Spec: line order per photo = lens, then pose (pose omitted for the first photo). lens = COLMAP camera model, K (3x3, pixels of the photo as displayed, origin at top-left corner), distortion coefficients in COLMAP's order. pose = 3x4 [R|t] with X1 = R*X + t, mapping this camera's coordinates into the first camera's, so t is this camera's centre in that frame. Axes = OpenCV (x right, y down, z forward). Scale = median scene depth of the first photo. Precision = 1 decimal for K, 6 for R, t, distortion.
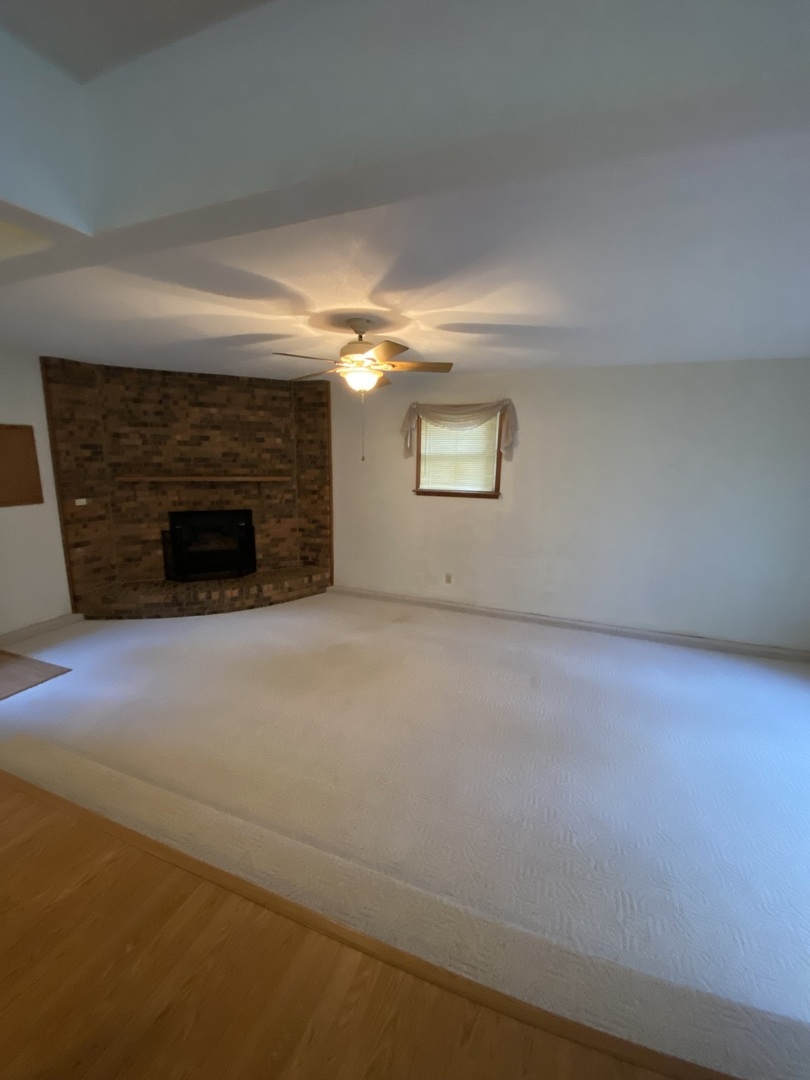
lens RADIAL K [[440.8, 0, 405.0], [0, 440.8, 540.0], [0, 0, 1]] dist [0.028272, -0.024642]
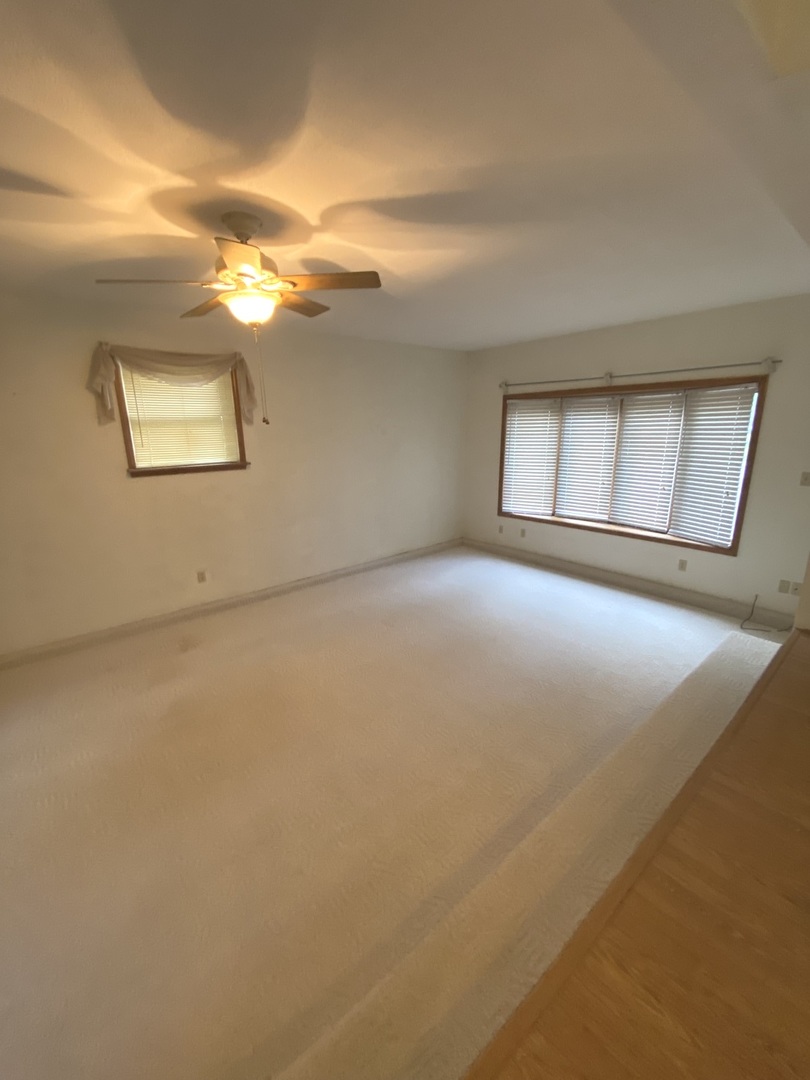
lens RADIAL K [[440.8, 0, 405.0], [0, 440.8, 540.0], [0, 0, 1]] dist [0.028272, -0.024642]
pose [[0.463658, -0.249015, 0.850302, -0.428451], [0.185964, 0.965667, 0.181397, -0.057341], [-0.866279, 0.074020, 0.494047, 0.298955]]
